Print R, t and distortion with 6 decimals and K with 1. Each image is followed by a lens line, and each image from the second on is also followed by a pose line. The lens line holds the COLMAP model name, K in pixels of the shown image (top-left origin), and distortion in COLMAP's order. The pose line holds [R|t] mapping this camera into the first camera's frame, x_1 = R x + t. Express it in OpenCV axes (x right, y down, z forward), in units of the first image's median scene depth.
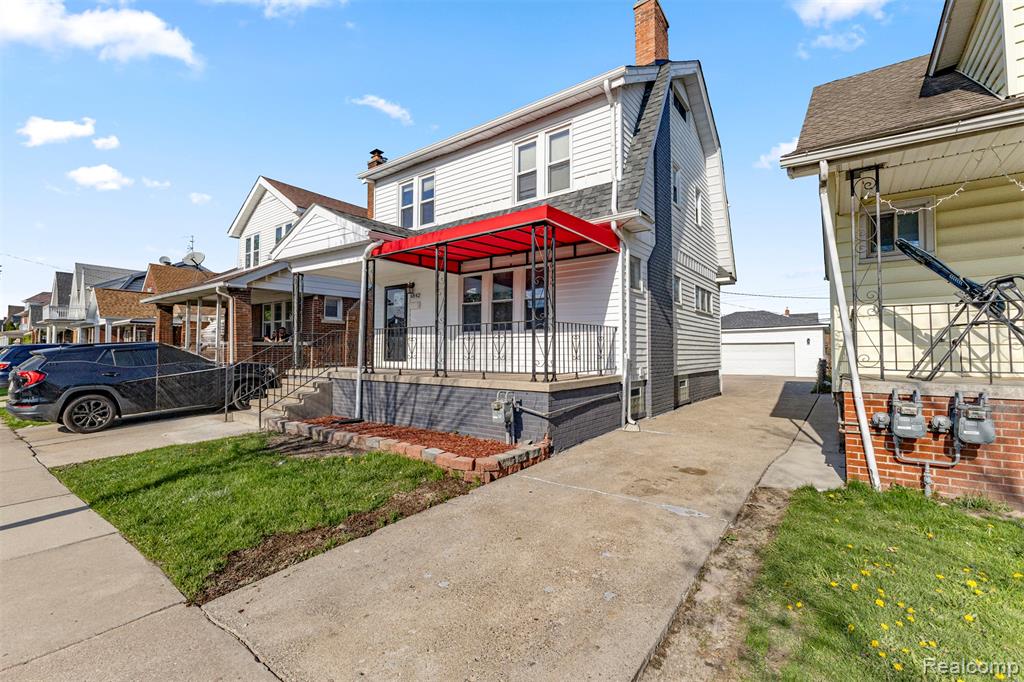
lens RADIAL K [[437.4, 0, 512.8], [0, 437.4, 339.5], [0, 0, 1]] dist [0.005468, 0.000509]
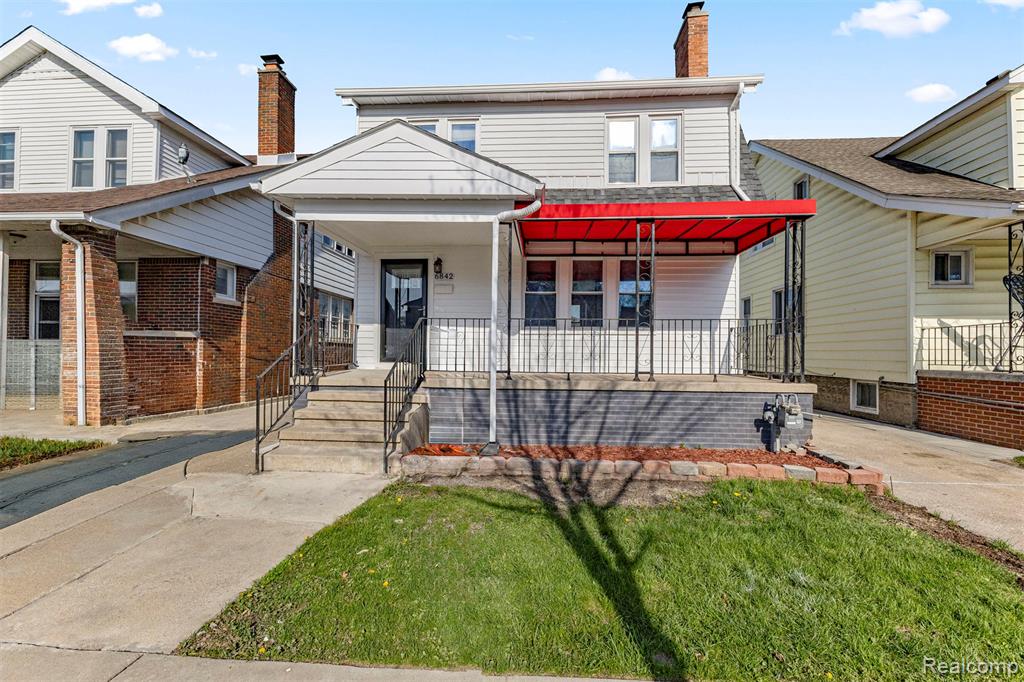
lens RADIAL K [[440.8, 0, 517.0], [0, 440.8, 351.9], [0, 0, 1]] dist [0.007011, -0.000281]
pose [[0.840463, 0.006640, 0.541828, -0.662281], [-0.023248, 0.999446, 0.023812, 0.013118], [-0.541370, -0.032610, 0.840152, 0.347092]]
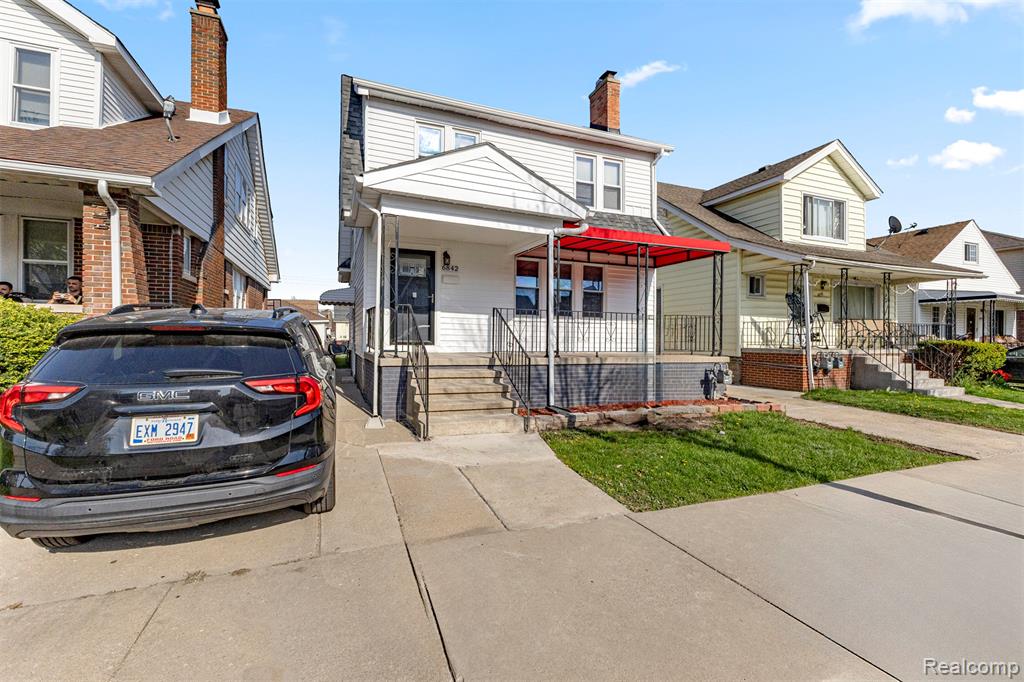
lens RADIAL K [[442.9, 0, 512.0], [0, 442.9, 341.0], [0, 0, 1]] dist [0.004988, -0.000118]
pose [[0.525749, -0.001755, 0.850638, -1.114802], [-0.036070, 0.999052, 0.024354, 0.021203], [-0.849875, -0.043486, 0.525188, 0.539326]]
